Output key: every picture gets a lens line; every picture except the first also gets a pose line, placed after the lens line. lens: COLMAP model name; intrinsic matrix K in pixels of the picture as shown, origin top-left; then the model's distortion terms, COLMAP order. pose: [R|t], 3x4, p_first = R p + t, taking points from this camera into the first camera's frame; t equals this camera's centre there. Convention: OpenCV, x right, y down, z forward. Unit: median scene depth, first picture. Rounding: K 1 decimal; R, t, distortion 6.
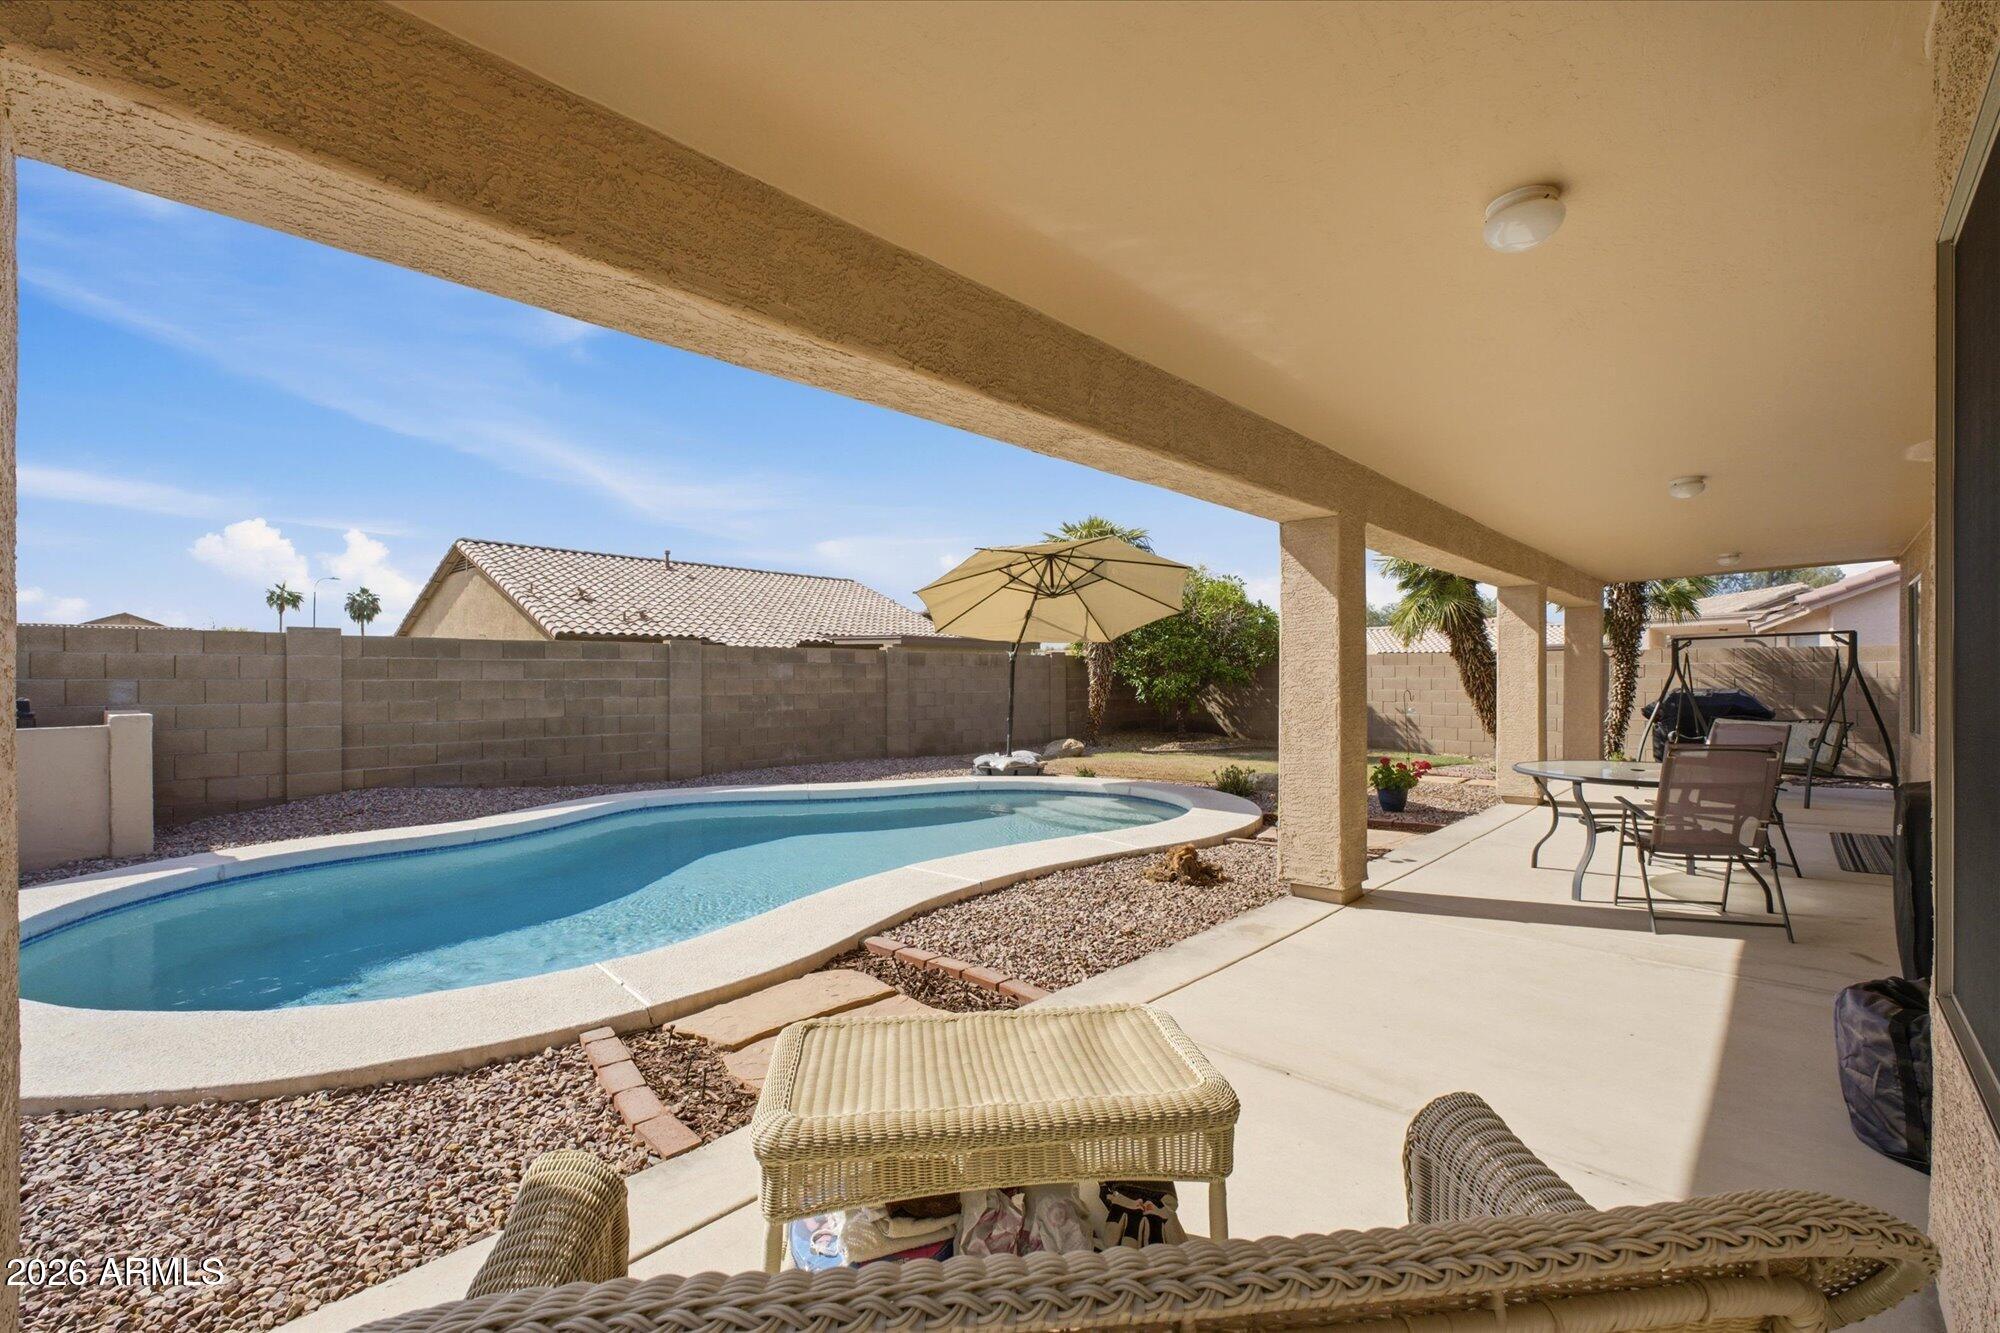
lens RADIAL K [[859.4, 0, 1005.3], [0, 859.4, 674.9], [0, 0, 1]] dist [-0.011300, 0.002255]
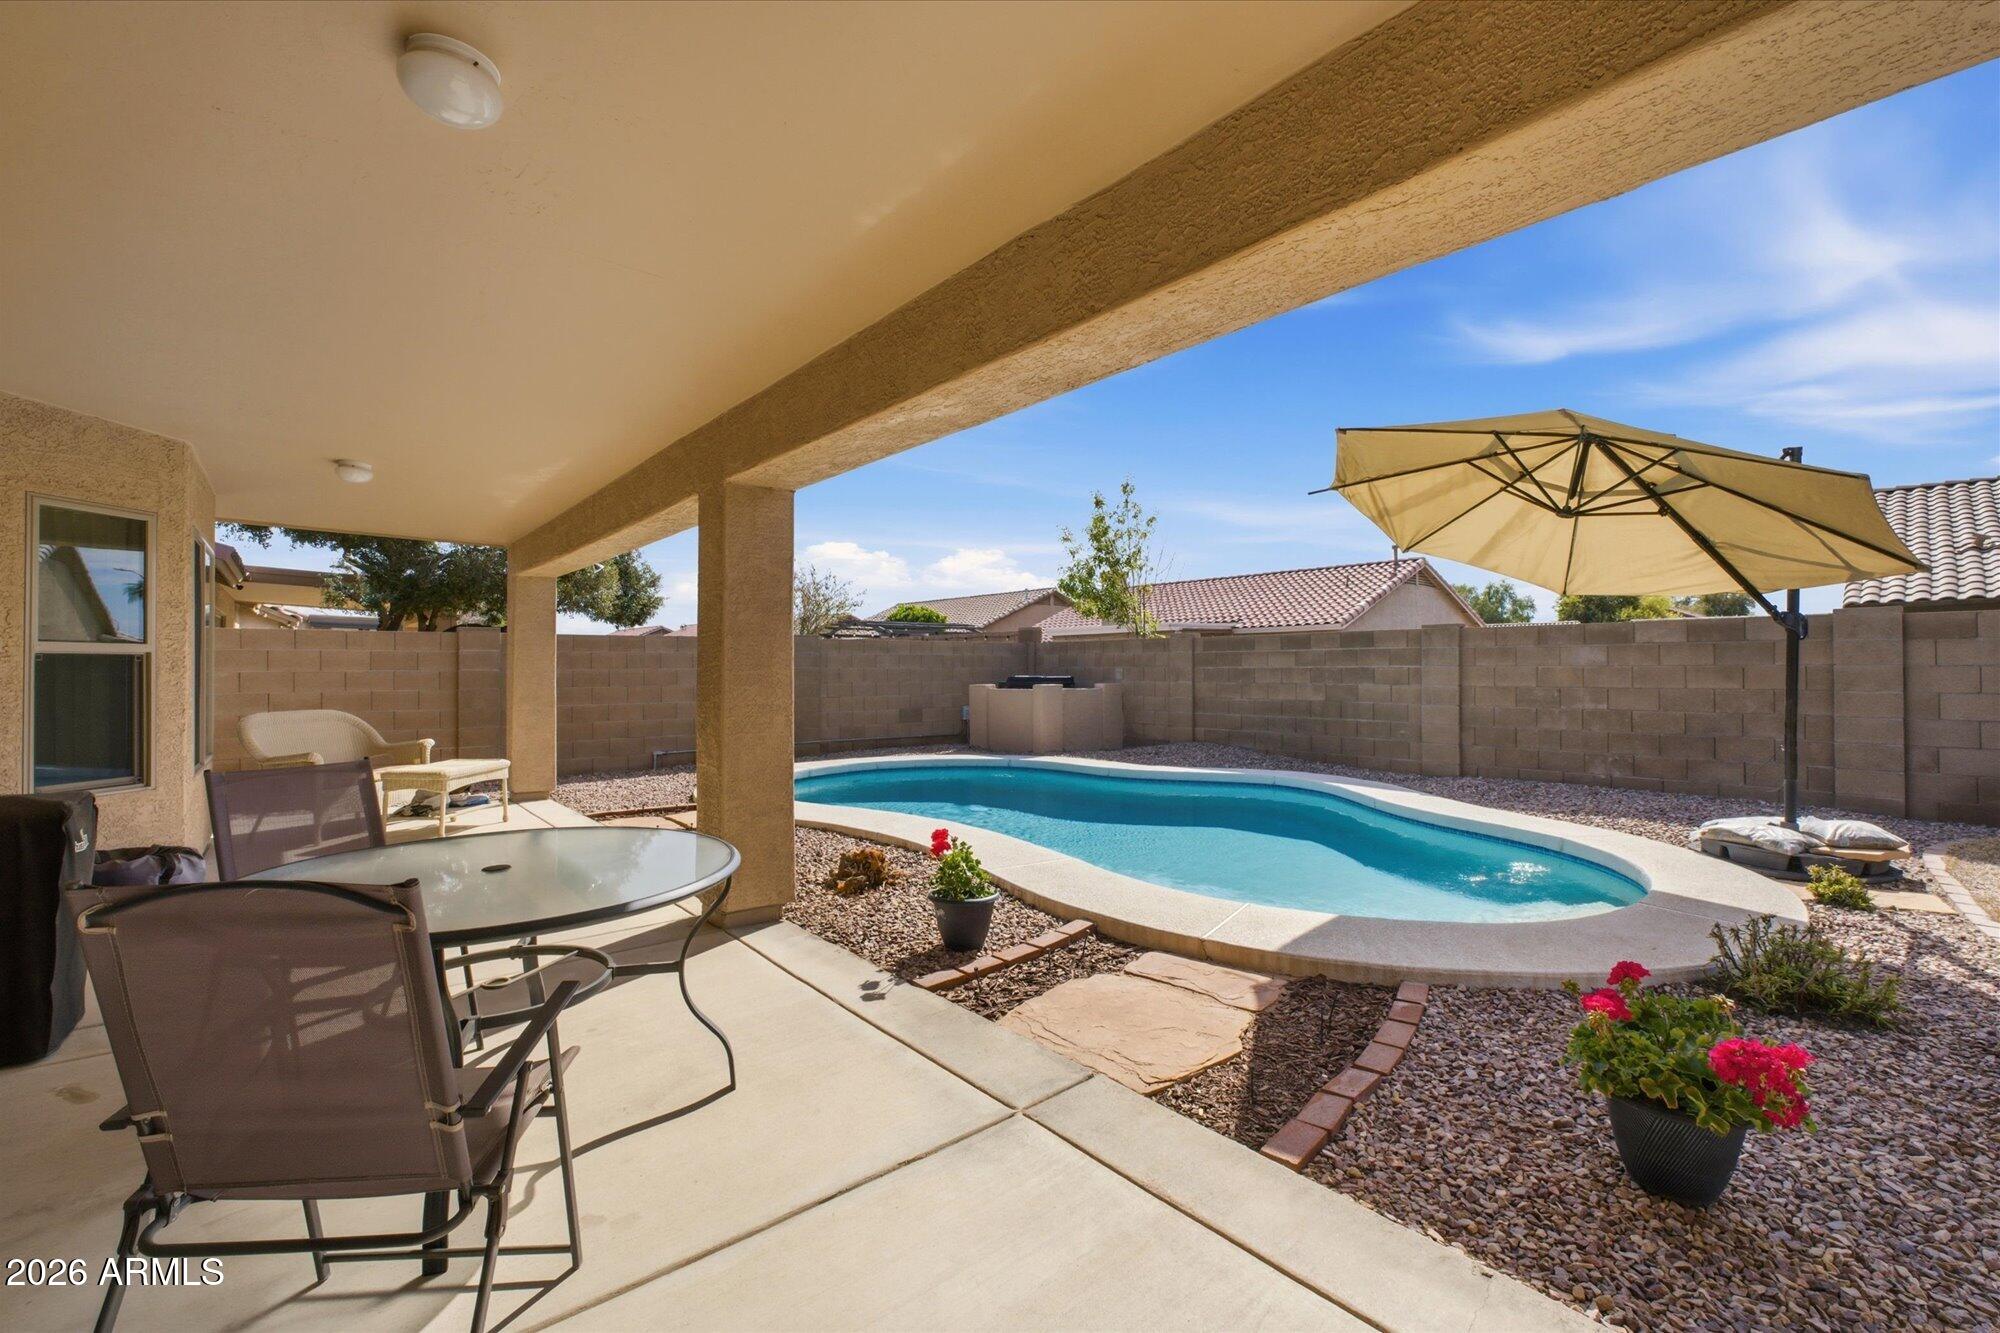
lens RADIAL K [[847.7, 0, 1013.8], [0, 847.7, 659.3], [0, 0, 1]] dist [-0.015674, 0.000041]
pose [[-0.115523, -0.006976, -0.993280, 0.496197], [0.007912, 0.999937, -0.007942, 0.000646], [0.993273, -0.008776, -0.115461, 0.573267]]
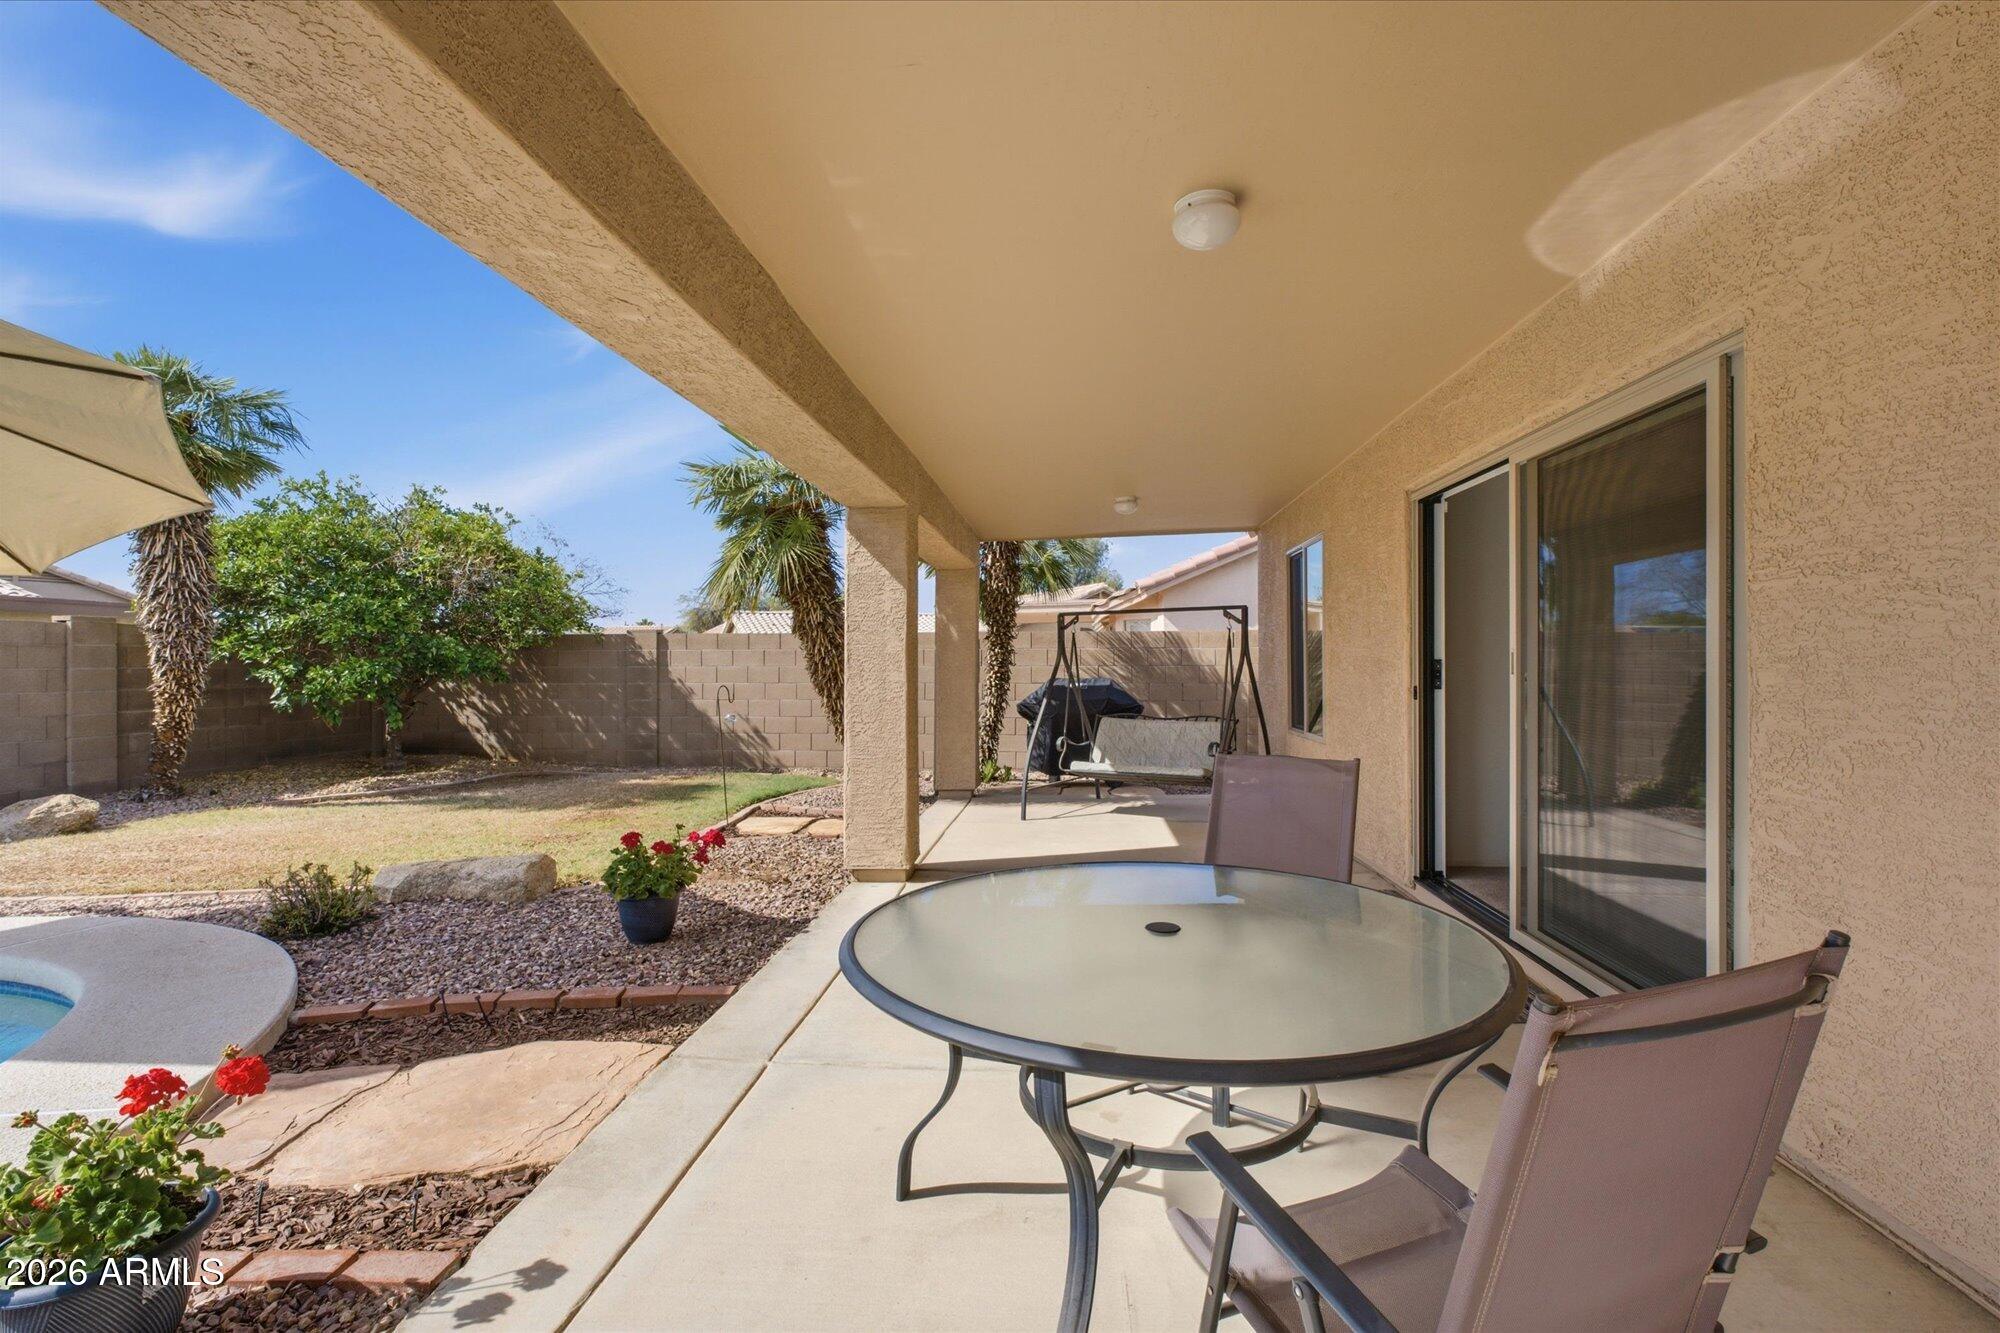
lens RADIAL K [[973.0, 0, 997.8], [0, 973.0, 669.1], [0, 0, 1]] dist [-0.018535, 0.004308]
pose [[0.793801, -0.002509, 0.608172, 0.200343], [-0.000328, 0.999990, 0.004554, 0.002579], [-0.608177, -0.003814, 0.793792, 0.324909]]
